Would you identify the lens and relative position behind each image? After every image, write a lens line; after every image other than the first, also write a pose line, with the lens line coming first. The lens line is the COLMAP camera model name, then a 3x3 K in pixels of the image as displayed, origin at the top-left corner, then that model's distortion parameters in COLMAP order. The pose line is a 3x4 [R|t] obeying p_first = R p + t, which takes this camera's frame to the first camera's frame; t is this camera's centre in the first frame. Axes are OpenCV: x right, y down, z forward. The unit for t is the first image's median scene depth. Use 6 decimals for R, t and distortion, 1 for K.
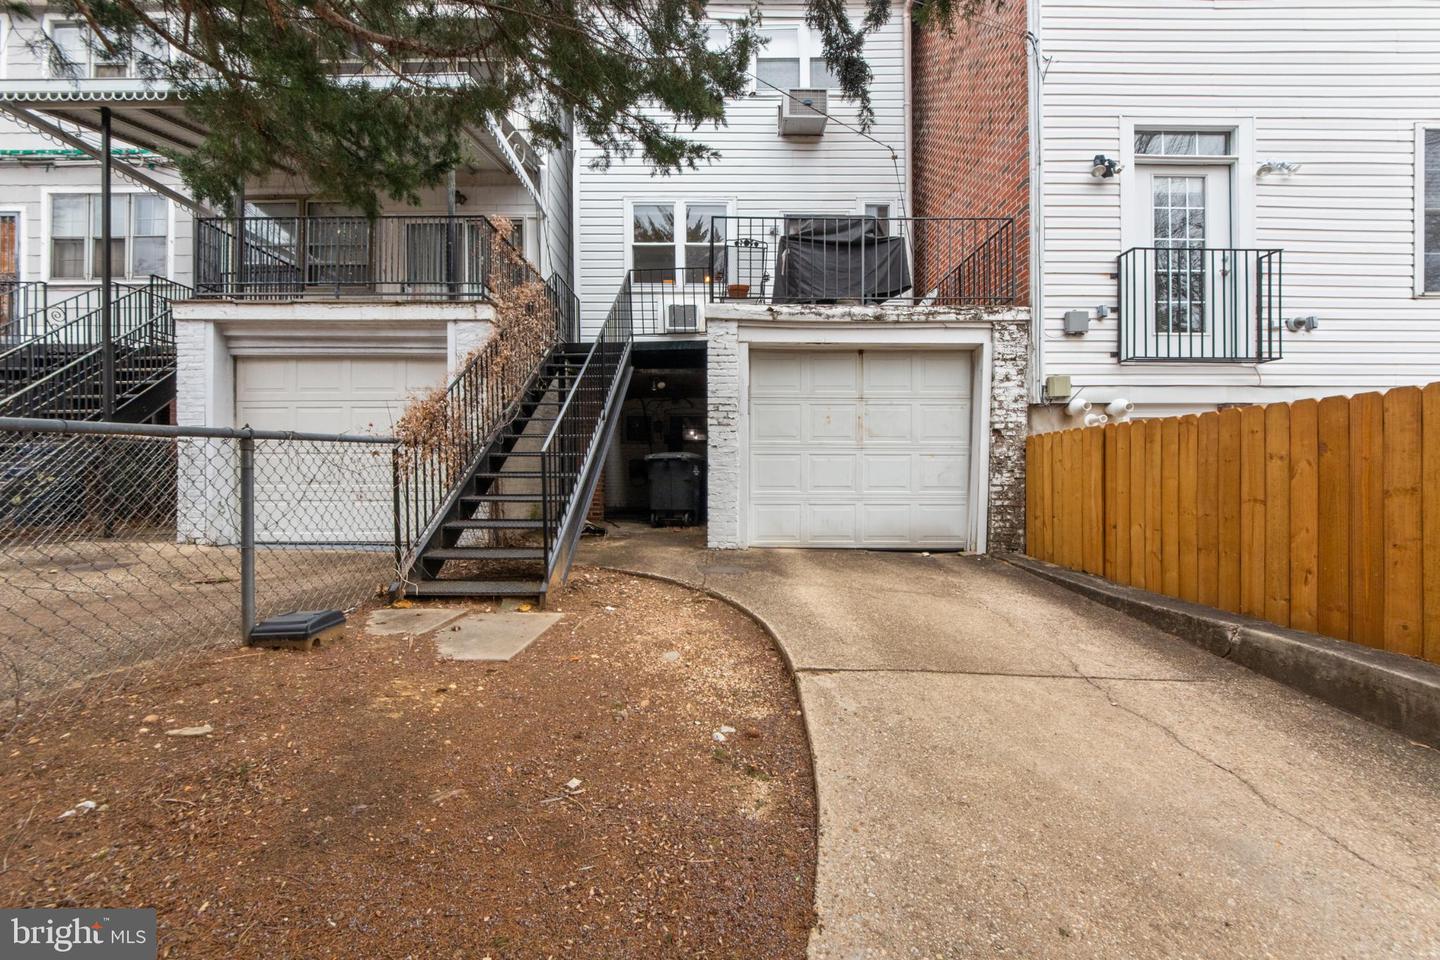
lens RADIAL K [[560.0, 0, 718.4], [0, 560.0, 483.6], [0, 0, 1]] dist [0.023367, -0.022983]
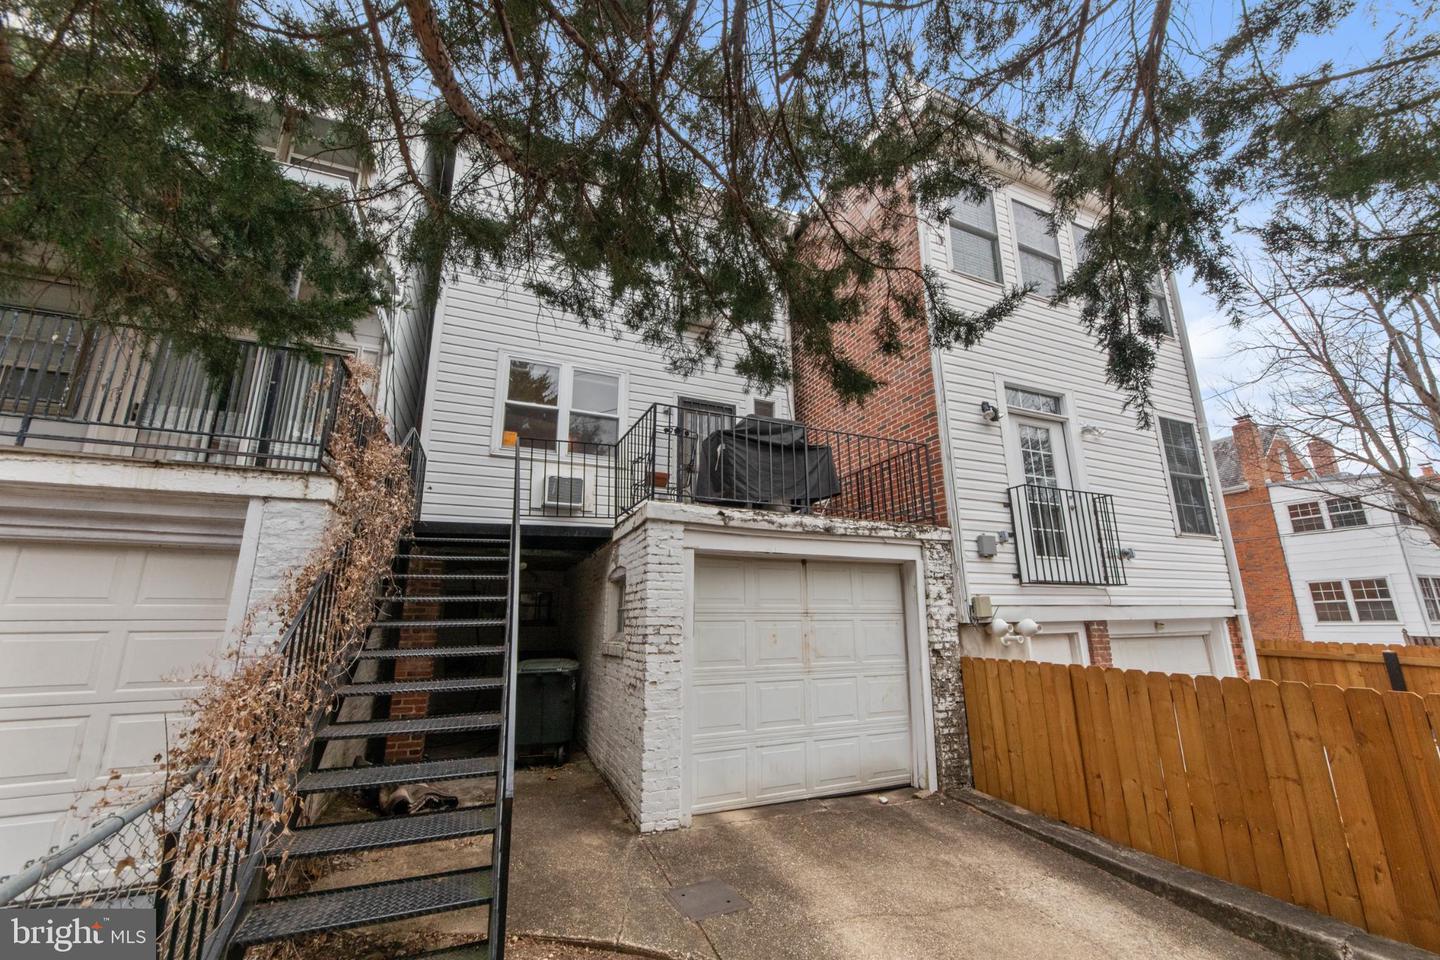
lens RADIAL K [[555.3, 0, 725.1], [0, 555.3, 486.1], [0, 0, 1]] dist [0.001057, -0.000418]
pose [[0.918060, 0.083199, 0.387614, -0.236930], [0.011294, 0.971845, -0.235349, -0.150136], [-0.396281, 0.220442, 0.891272, 0.227235]]
